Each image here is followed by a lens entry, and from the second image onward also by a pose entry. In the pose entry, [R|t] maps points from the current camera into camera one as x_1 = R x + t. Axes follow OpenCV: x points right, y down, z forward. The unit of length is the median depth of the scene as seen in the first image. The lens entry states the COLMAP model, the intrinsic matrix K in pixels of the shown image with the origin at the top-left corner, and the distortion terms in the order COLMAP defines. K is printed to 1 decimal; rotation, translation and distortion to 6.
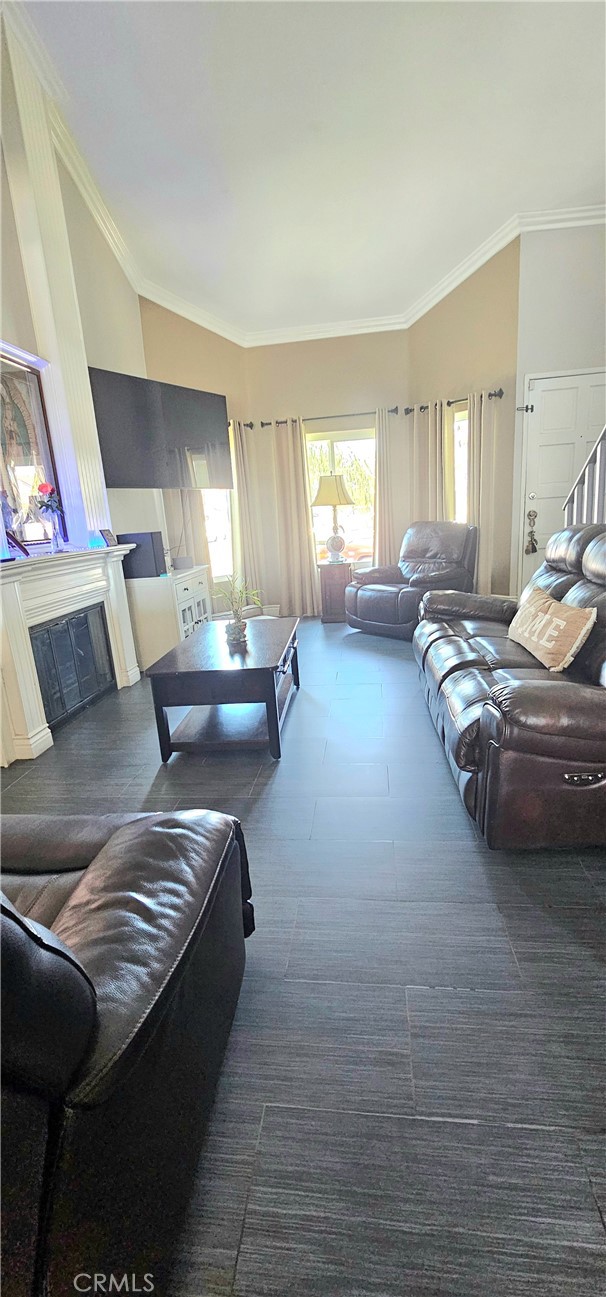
lens RADIAL K [[529.2, 0, 304.1], [0, 529.2, 650.1], [0, 0, 1]] dist [-0.001399, -0.000118]
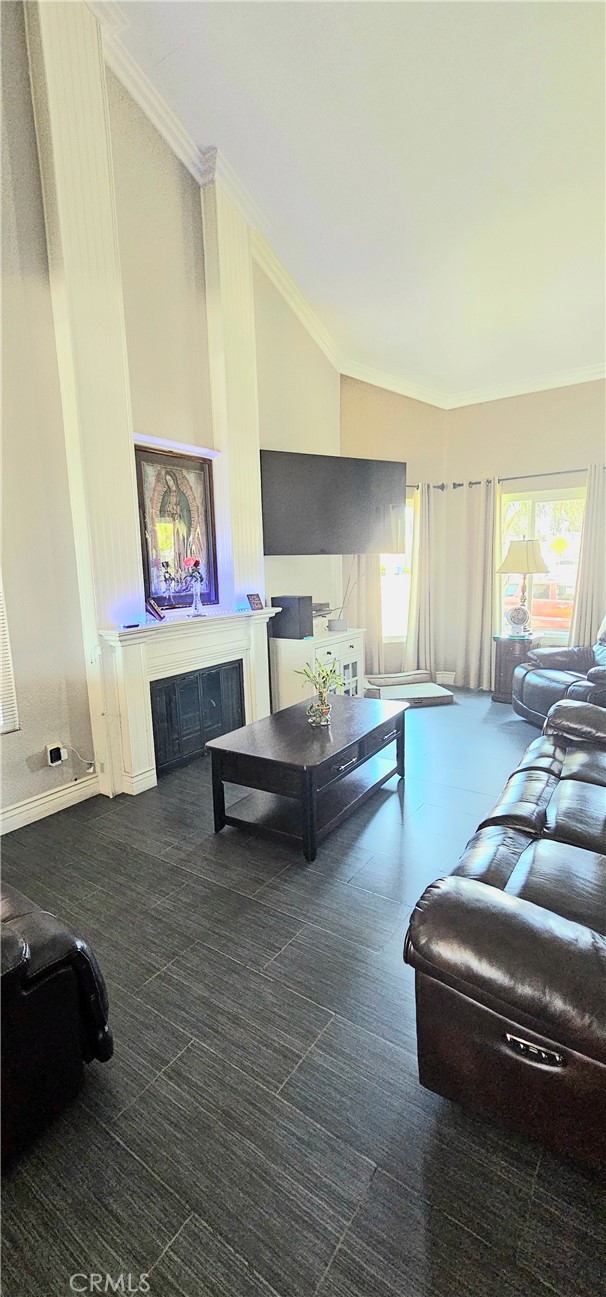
lens RADIAL K [[529.2, 0, 306.0], [0, 529.2, 649.9], [0, 0, 1]] dist [-0.001399, -0.000118]
pose [[0.885672, 0.119200, -0.448749, 0.206273], [-0.148259, 0.988492, -0.030041, -0.088997], [0.440004, 0.093138, 0.893153, 0.074094]]
